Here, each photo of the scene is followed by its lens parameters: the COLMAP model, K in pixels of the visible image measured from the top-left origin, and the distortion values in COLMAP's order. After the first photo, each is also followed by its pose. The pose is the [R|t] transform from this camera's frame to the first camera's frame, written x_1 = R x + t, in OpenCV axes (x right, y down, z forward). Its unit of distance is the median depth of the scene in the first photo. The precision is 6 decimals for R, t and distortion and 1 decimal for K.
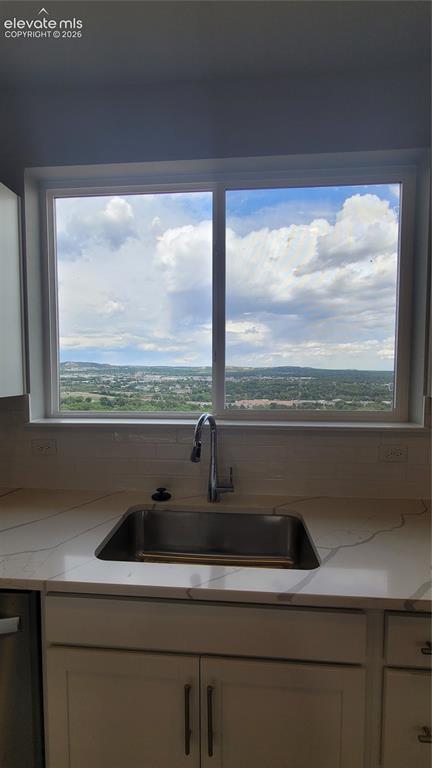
lens RADIAL K [[311.6, 0, 214.9], [0, 311.6, 387.3], [0, 0, 1]] dist [-0.003635, 0.000536]
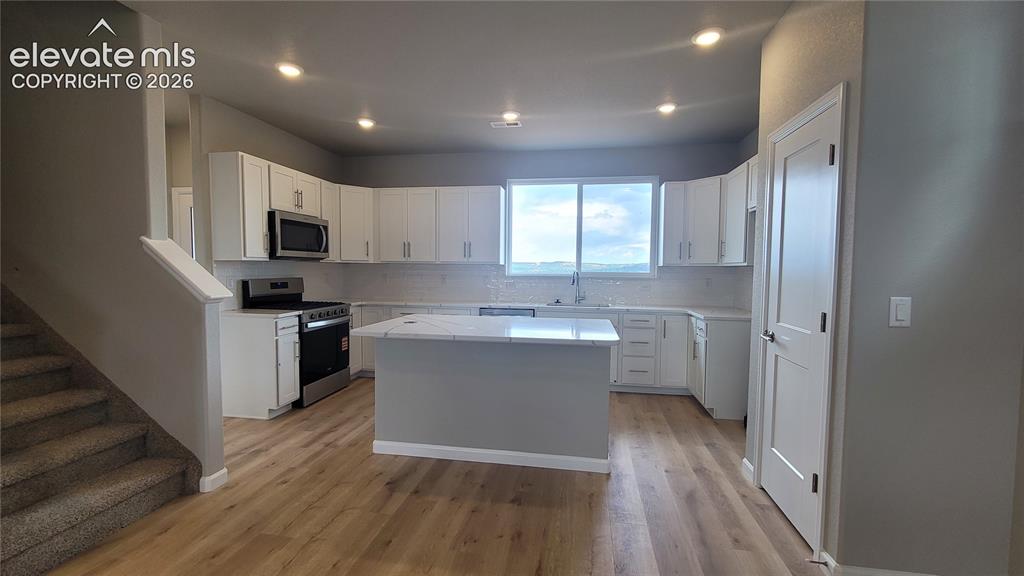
lens RADIAL K [[415.4, 0, 521.2], [0, 415.4, 291.4], [0, 0, 1]] dist [-0.003635, 0.000536]
pose [[0.997099, 0.015102, -0.074598, -0.207395], [-0.014852, 0.999882, 0.003907, 0.233165], [0.074649, -0.002787, 0.997206, -2.507059]]
